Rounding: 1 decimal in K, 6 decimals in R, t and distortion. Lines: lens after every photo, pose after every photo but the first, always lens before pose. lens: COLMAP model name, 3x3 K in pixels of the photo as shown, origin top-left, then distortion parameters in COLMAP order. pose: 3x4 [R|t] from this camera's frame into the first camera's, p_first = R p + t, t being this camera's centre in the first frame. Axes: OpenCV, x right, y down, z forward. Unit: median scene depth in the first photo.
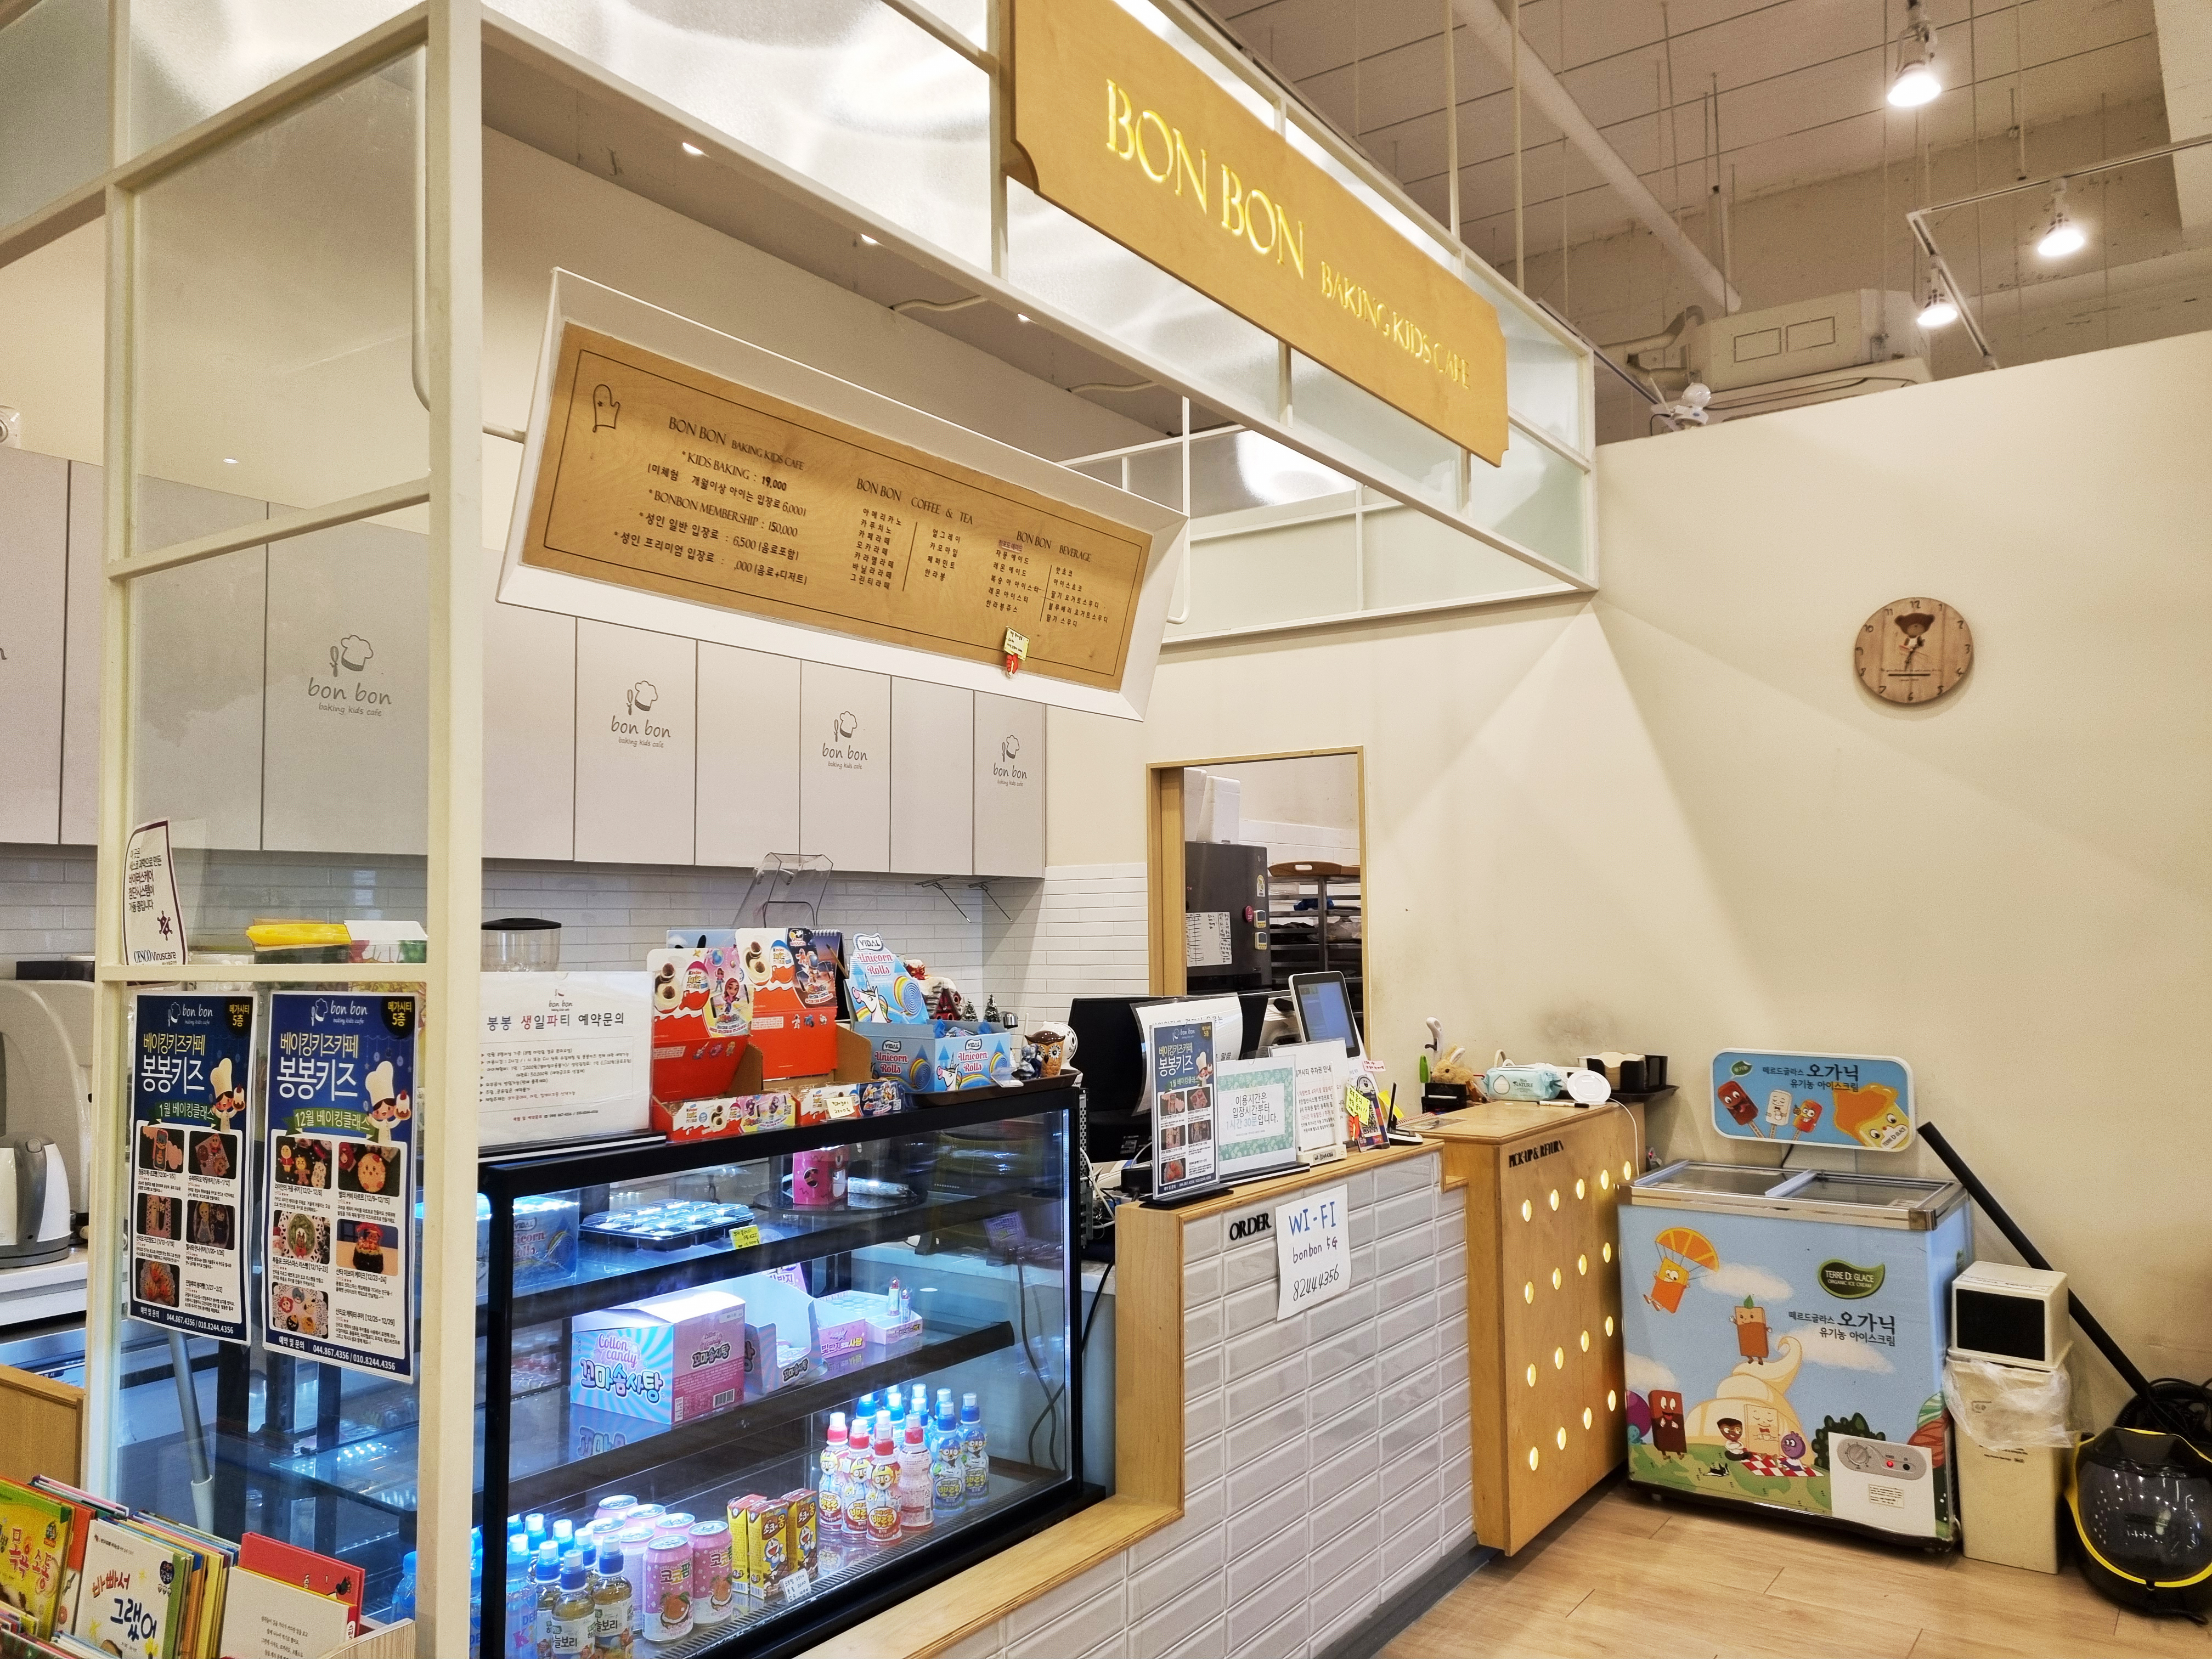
lens RADIAL K [[1647.4, 0, 1116.8], [0, 1647.4, 845.2], [0, 0, 1]] dist [0.054265, -0.027724]
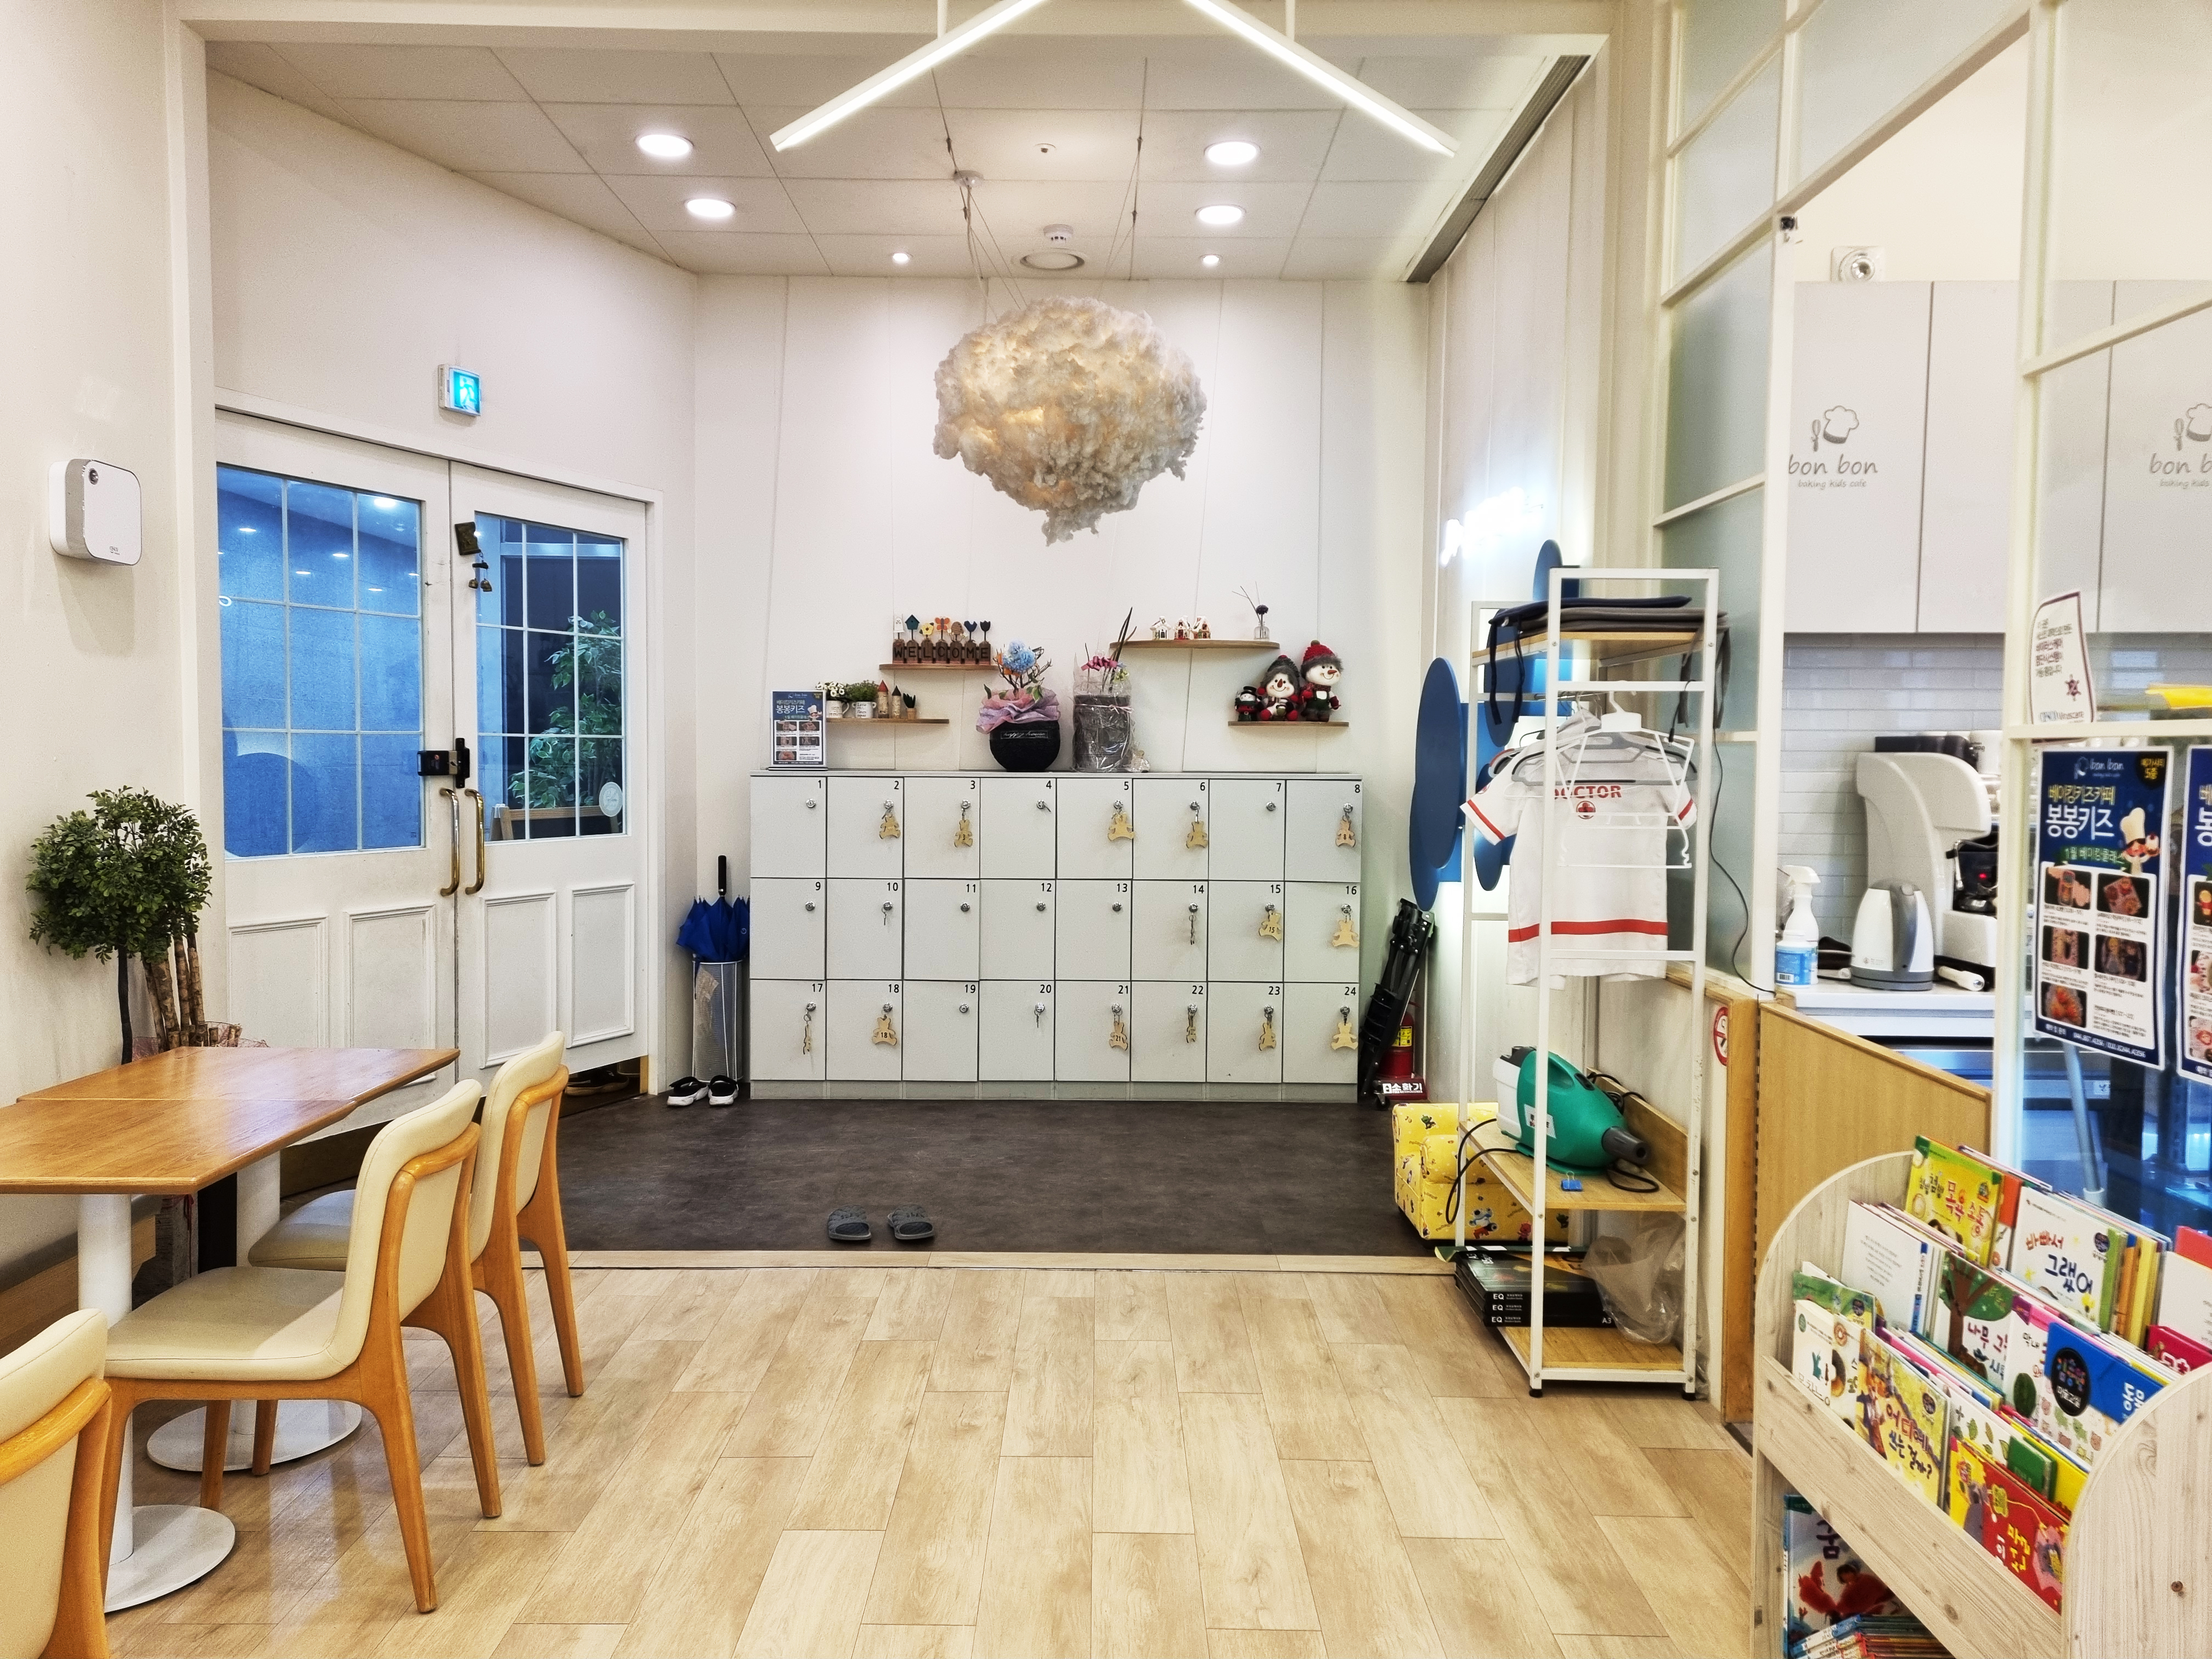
lens RADIAL K [[1647.4, 0, 1098.1], [0, 1647.4, 827.7], [0, 0, 1]] dist [0.054265, -0.027724]
pose [[0.571163, 0.055051, -0.818989, -0.027725], [0.030393, 0.995646, 0.088122, 0.023446], [0.820274, -0.075223, 0.567002, -0.164652]]
